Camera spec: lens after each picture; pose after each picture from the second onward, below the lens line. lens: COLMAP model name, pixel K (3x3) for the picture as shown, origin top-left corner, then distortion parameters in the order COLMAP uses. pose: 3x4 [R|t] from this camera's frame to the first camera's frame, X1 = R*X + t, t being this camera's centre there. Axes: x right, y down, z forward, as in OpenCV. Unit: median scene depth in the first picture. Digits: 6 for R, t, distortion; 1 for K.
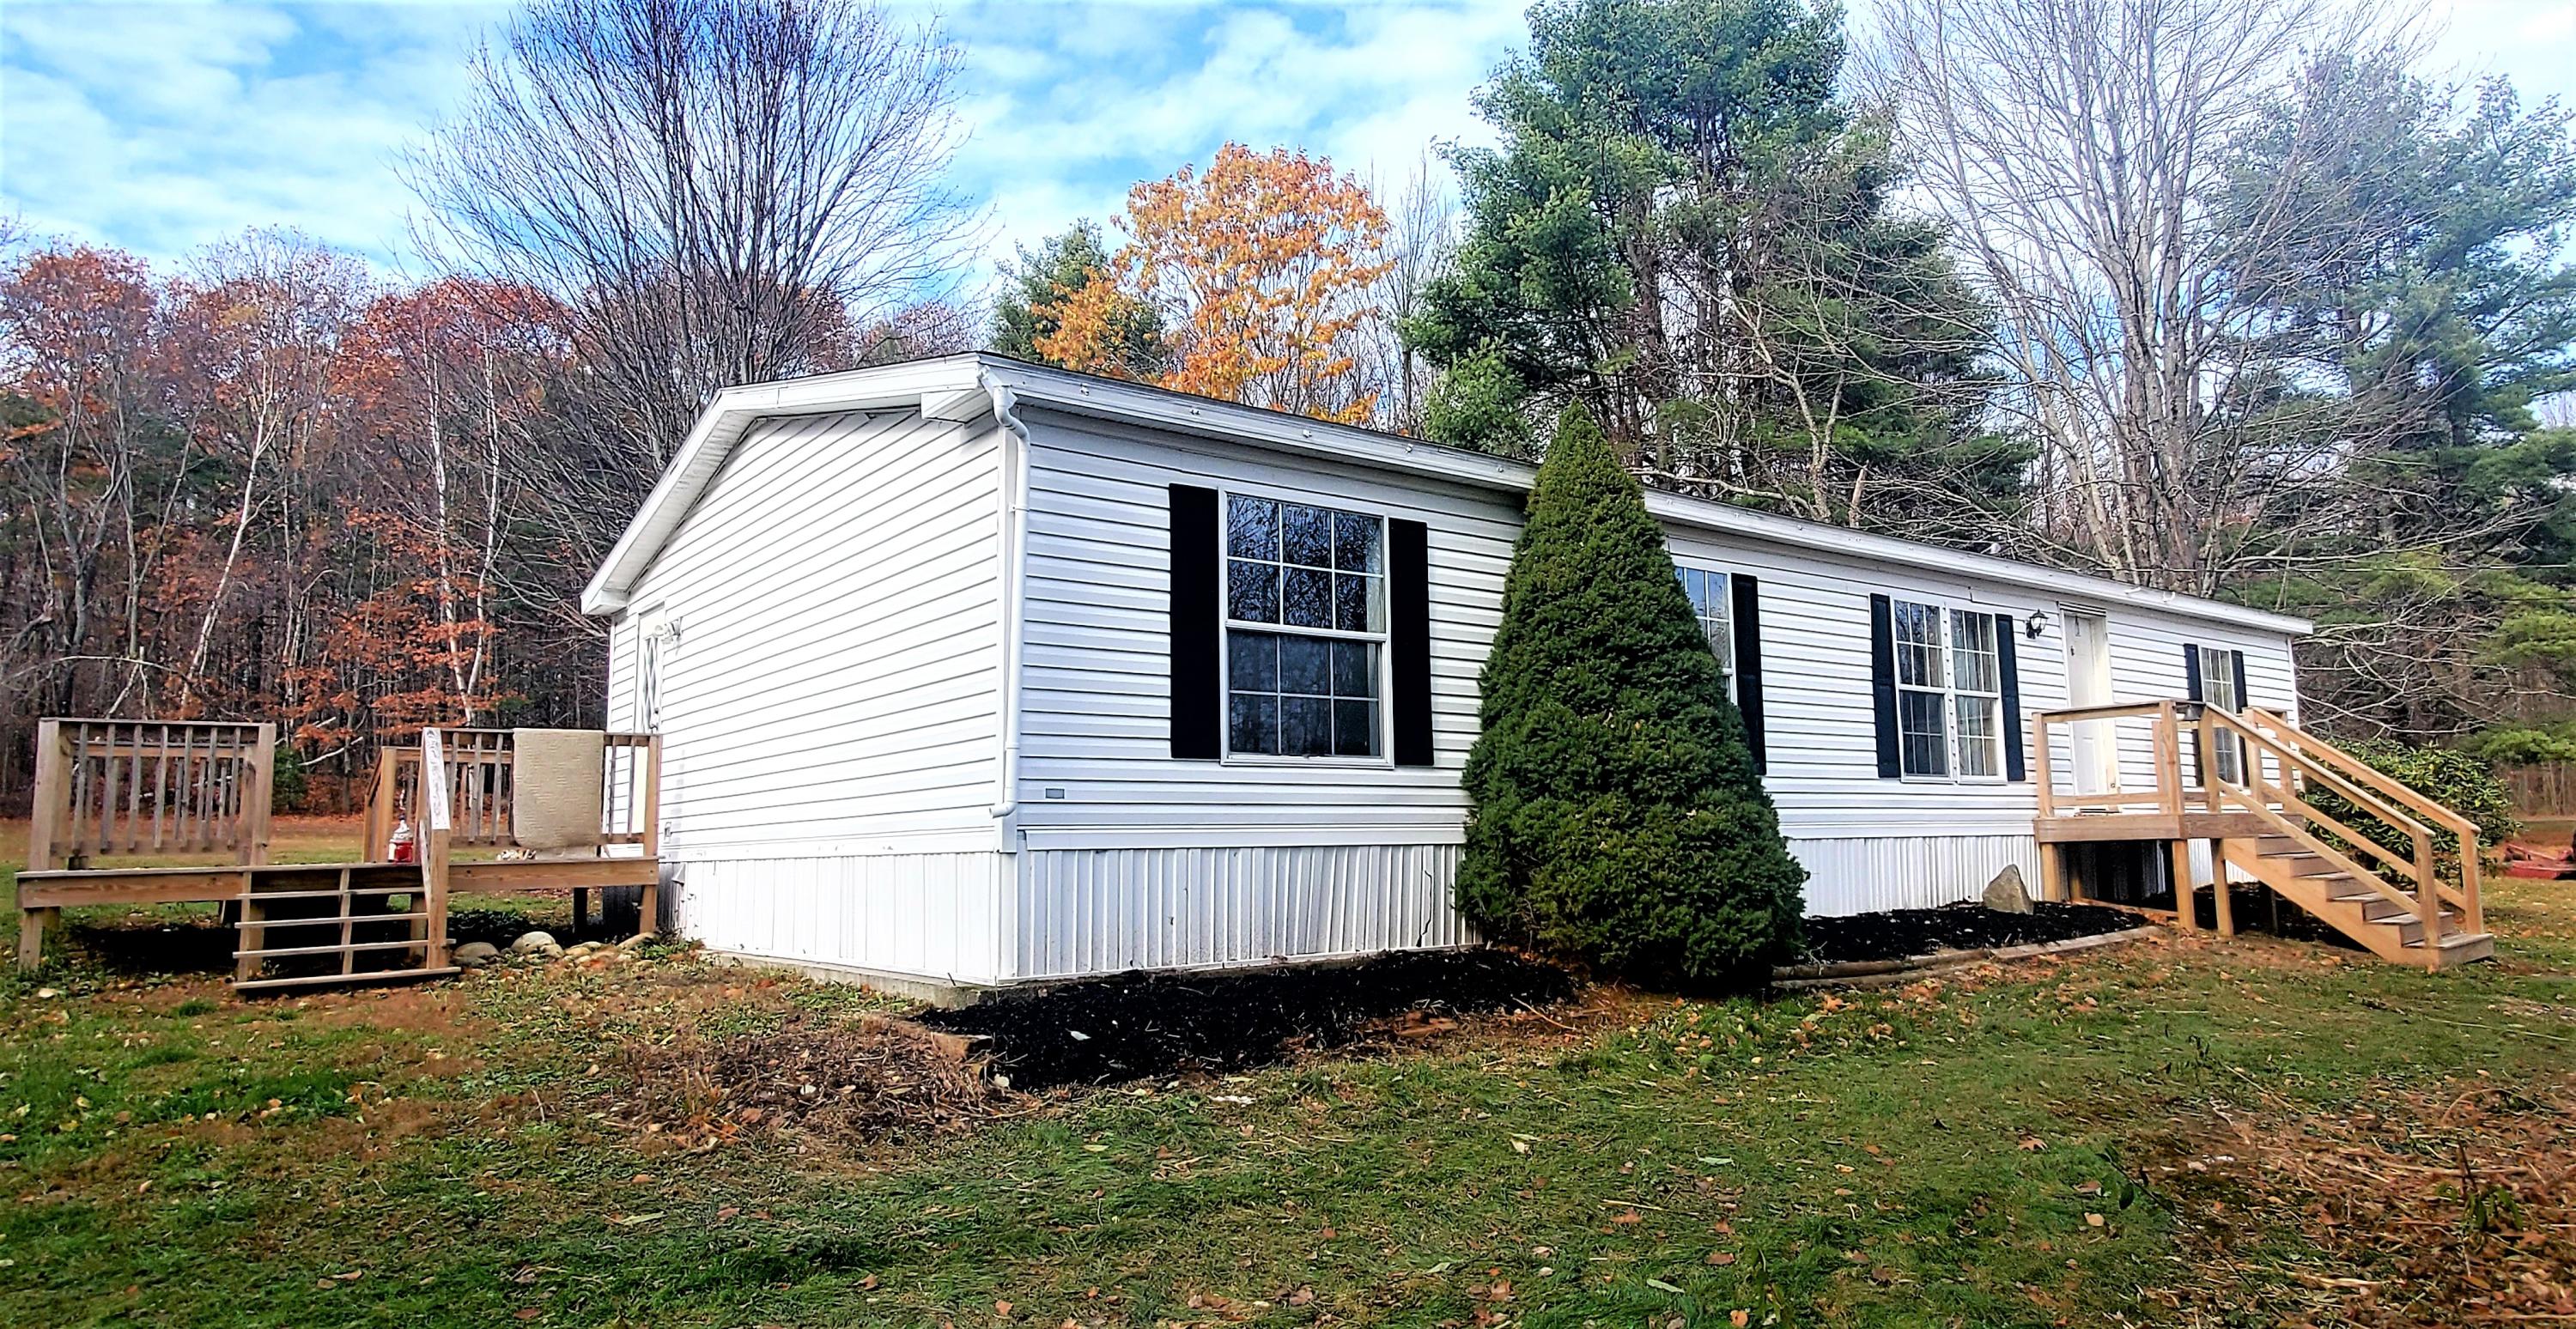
lens RADIAL K [[1371.4, 0, 1288.0], [0, 1371.4, 664.5], [0, 0, 1]] dist [0.000033, 0.000351]
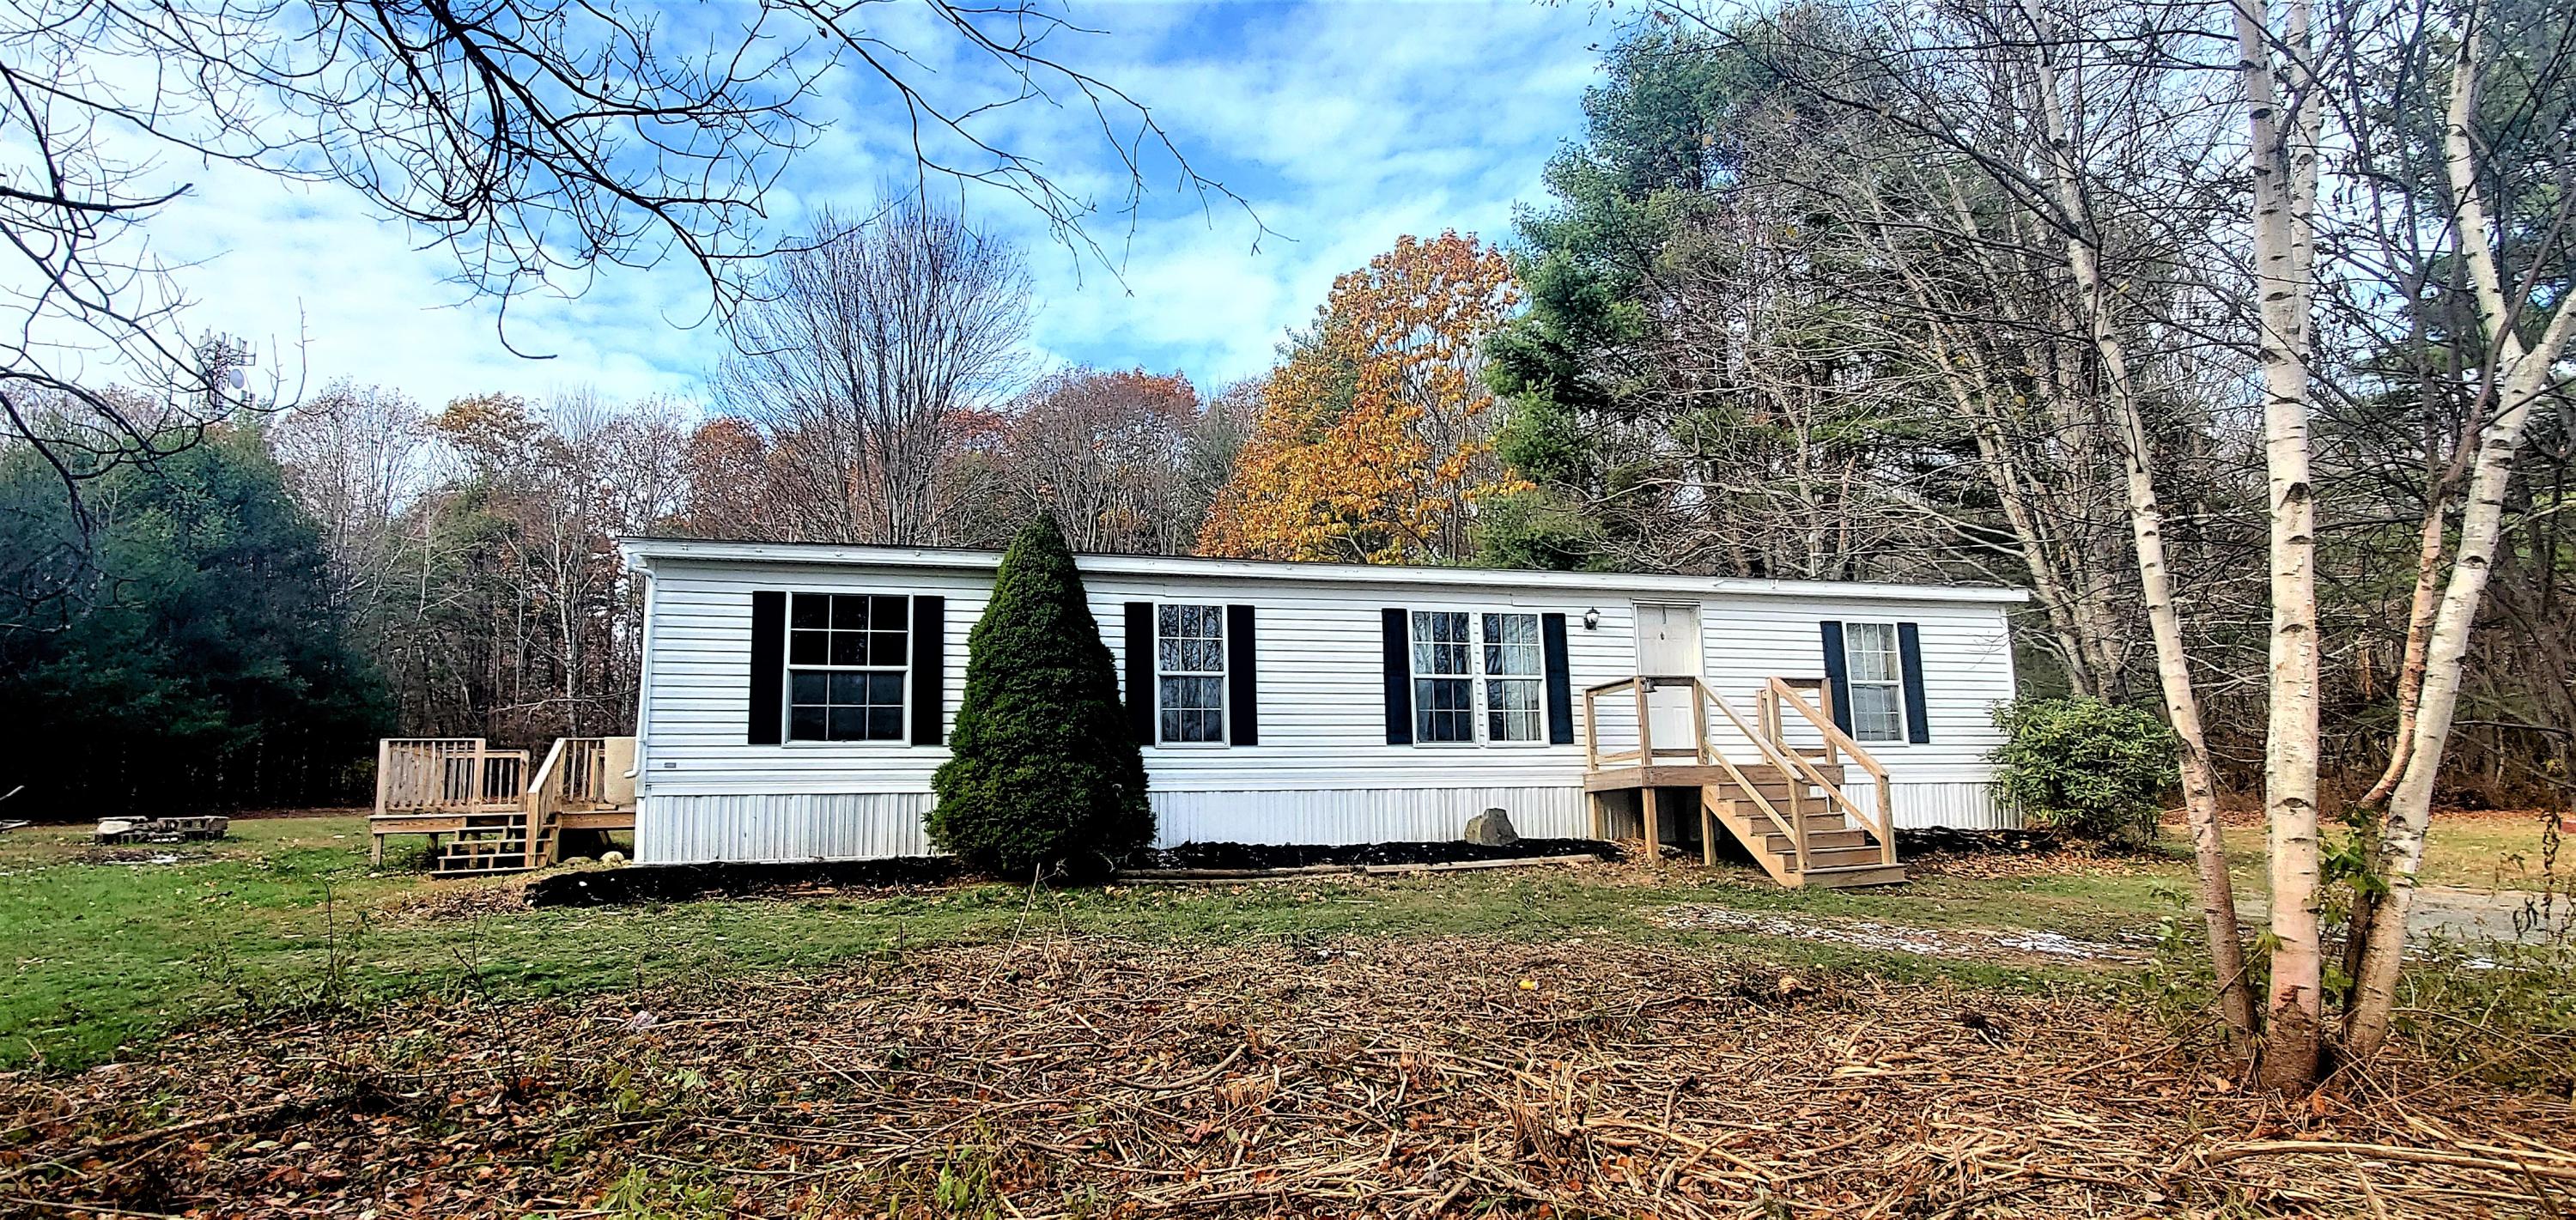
lens RADIAL K [[1187.1, 0, 1288.0], [0, 1187.1, 610.0], [0, 0, 1]] dist [-0.000968, -0.000019]
pose [[0.932946, -0.067521, -0.353627, 1.024927], [0.051454, 0.997179, -0.054652, 0.012505], [0.356319, 0.032792, 0.933789, -0.186664]]
